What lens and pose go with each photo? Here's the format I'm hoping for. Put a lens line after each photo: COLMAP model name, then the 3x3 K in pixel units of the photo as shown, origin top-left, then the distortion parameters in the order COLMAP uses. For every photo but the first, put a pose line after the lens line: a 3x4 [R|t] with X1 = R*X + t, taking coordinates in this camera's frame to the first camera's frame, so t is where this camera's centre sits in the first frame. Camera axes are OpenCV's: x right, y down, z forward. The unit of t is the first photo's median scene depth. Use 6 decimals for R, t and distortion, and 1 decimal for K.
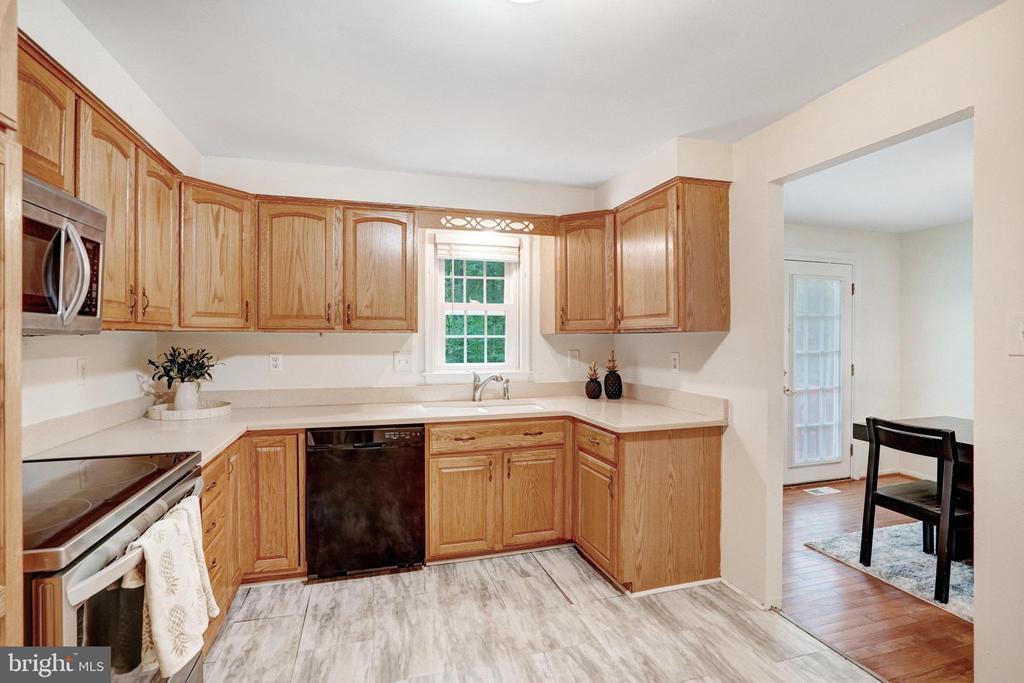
lens RADIAL K [[482.9, 0, 512.0], [0, 482.9, 341.5], [0, 0, 1]] dist [-0.029395, 0.000273]
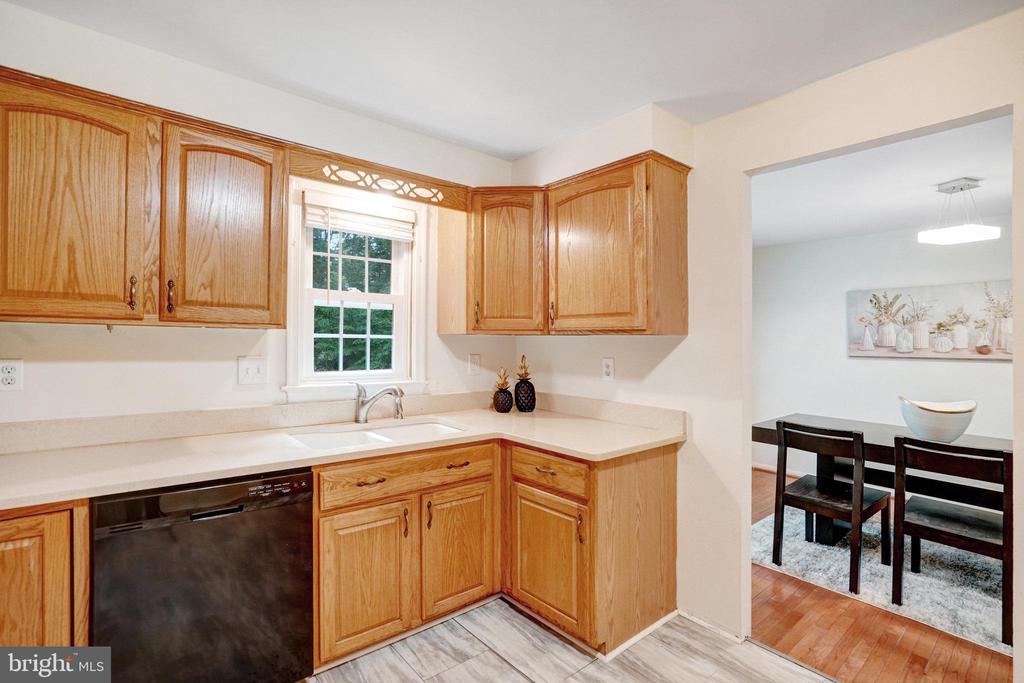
lens RADIAL K [[491.1, 0, 536.2], [0, 491.1, 348.5], [0, 0, 1]] dist [-0.057544, 0.027302]
pose [[0.917759, 0.006180, 0.397089, -0.149883], [-0.010331, 0.999912, 0.008315, -0.000341], [-0.397003, -0.011733, 0.917742, 0.246036]]
